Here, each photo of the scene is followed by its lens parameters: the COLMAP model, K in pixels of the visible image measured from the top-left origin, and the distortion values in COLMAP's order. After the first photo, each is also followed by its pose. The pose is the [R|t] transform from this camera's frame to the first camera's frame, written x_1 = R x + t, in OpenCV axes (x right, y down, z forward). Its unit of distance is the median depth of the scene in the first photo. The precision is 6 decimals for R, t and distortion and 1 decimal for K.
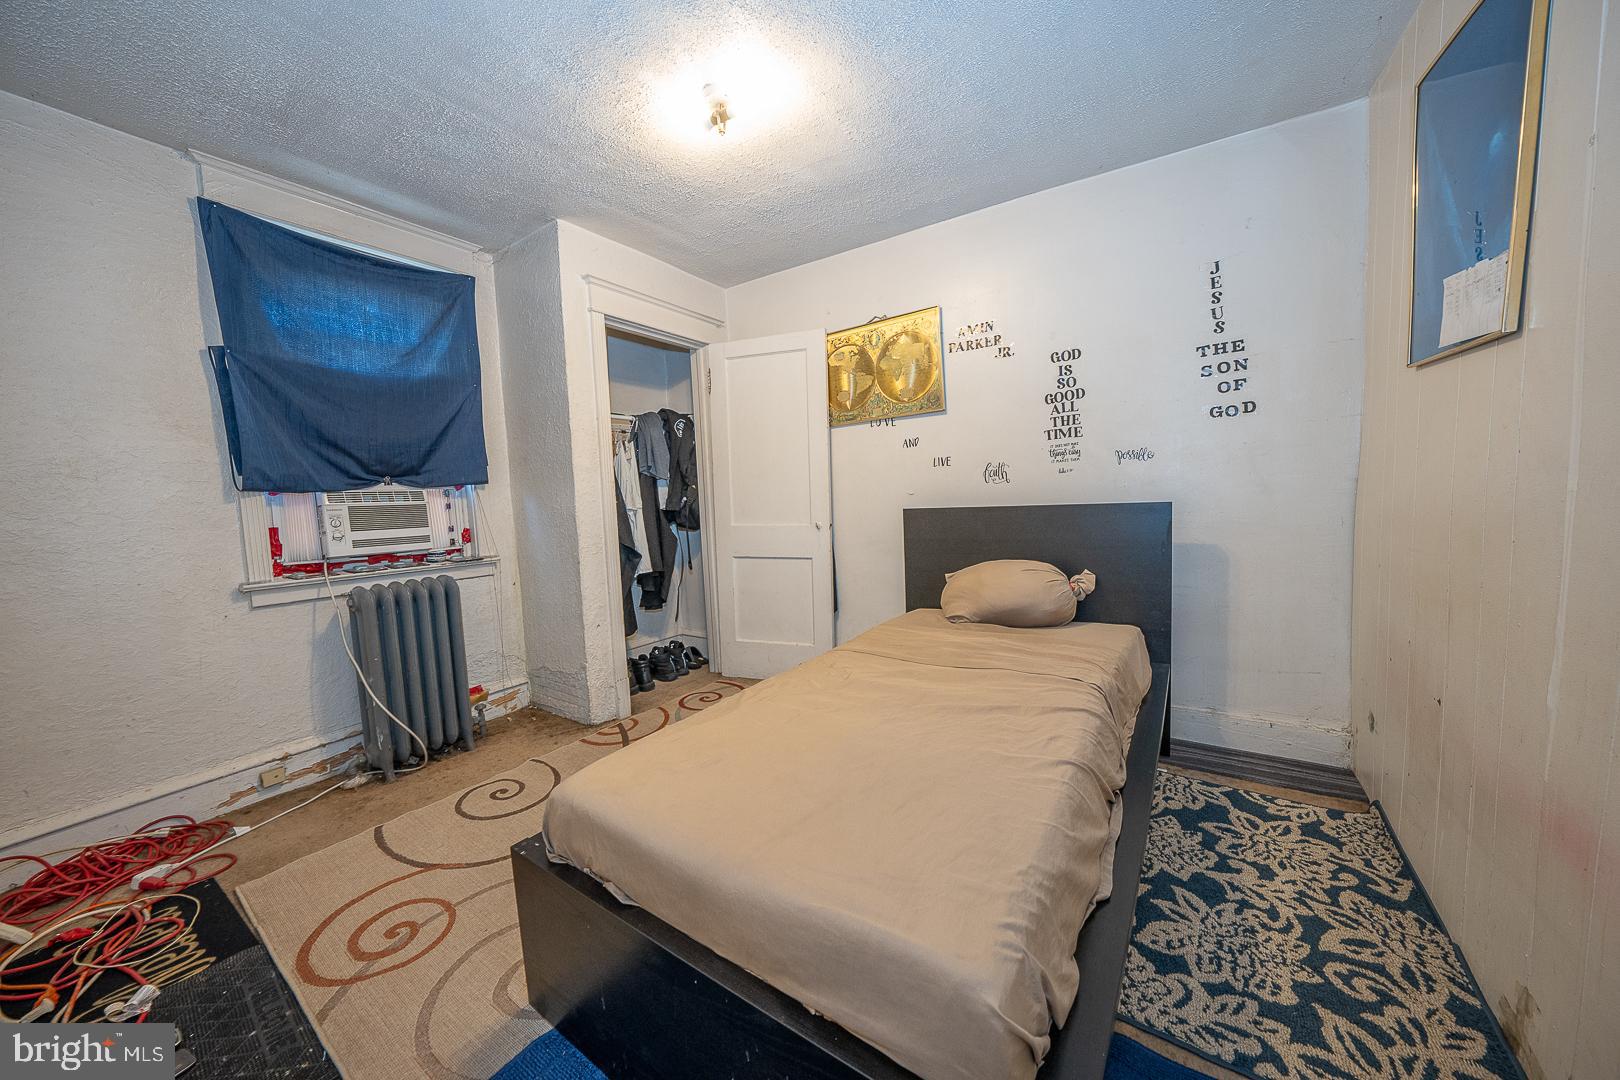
lens RADIAL K [[556.7, 0, 810.4], [0, 556.7, 536.8], [0, 0, 1]] dist [-0.030412, 0.006675]
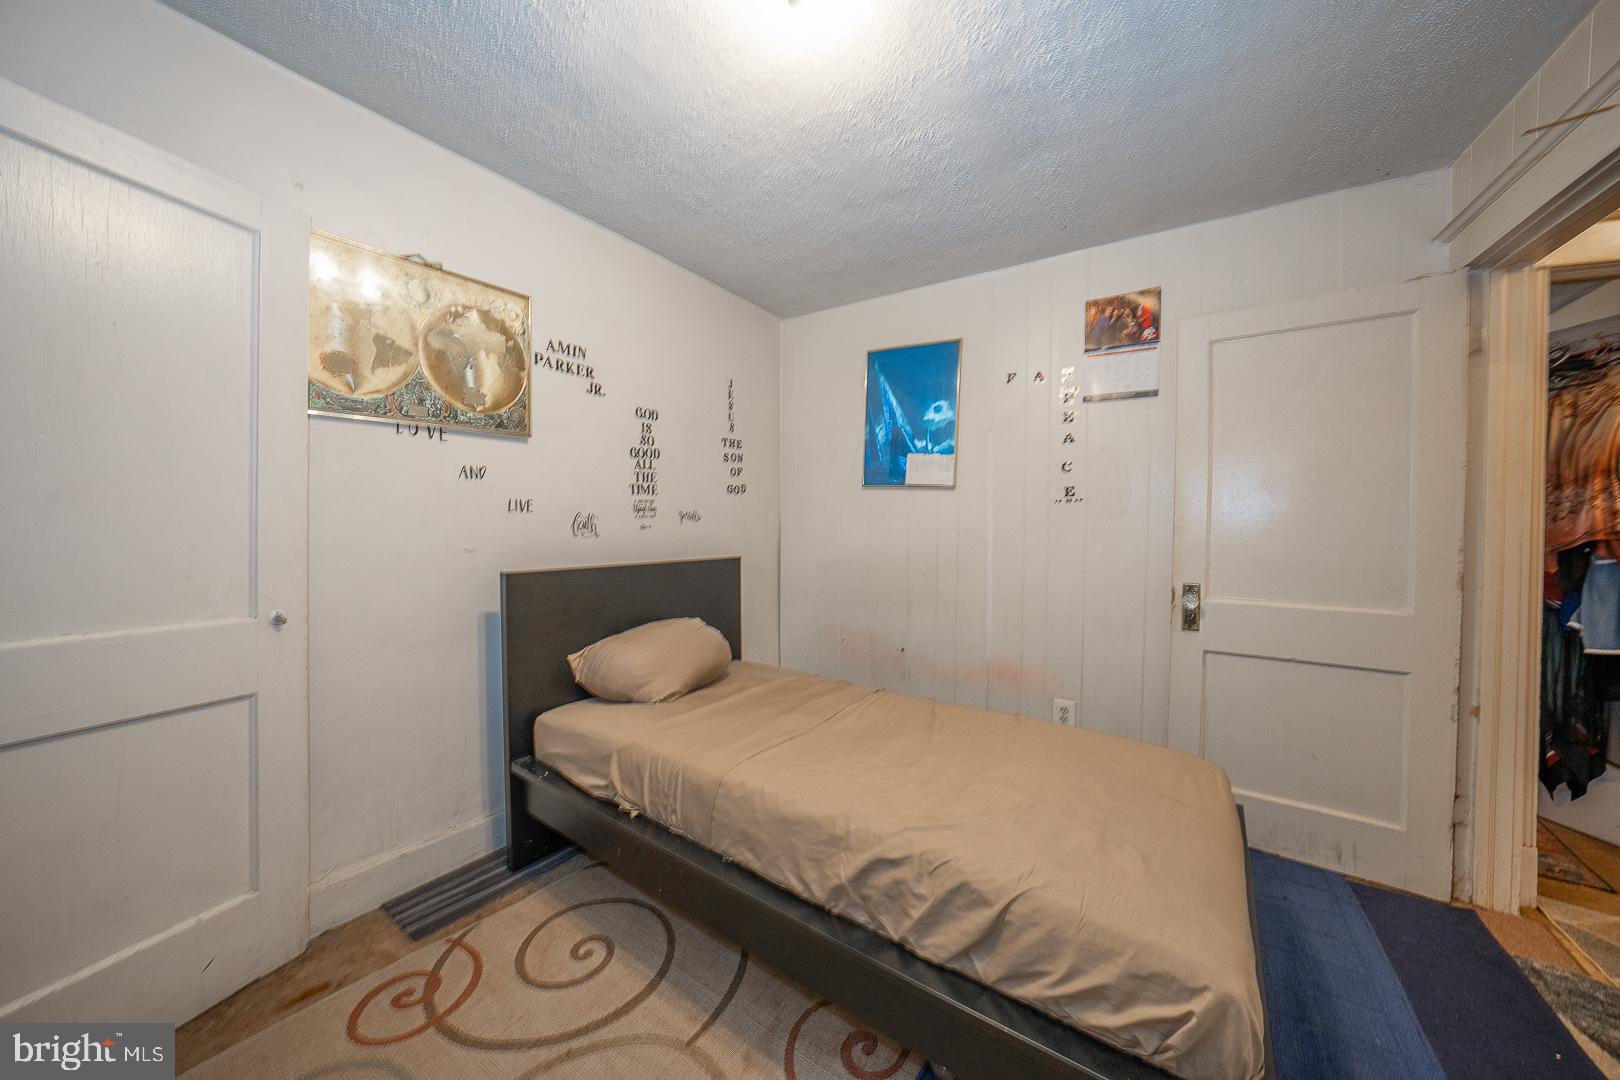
lens RADIAL K [[556.7, 0, 810.4], [0, 556.7, 536.8], [0, 0, 1]] dist [-0.030412, 0.006675]
pose [[0.023397, 0.021033, 0.999505, -0.541068], [0.067269, 0.997480, -0.022565, -0.059575], [-0.997461, 0.067764, 0.021923, 0.688041]]
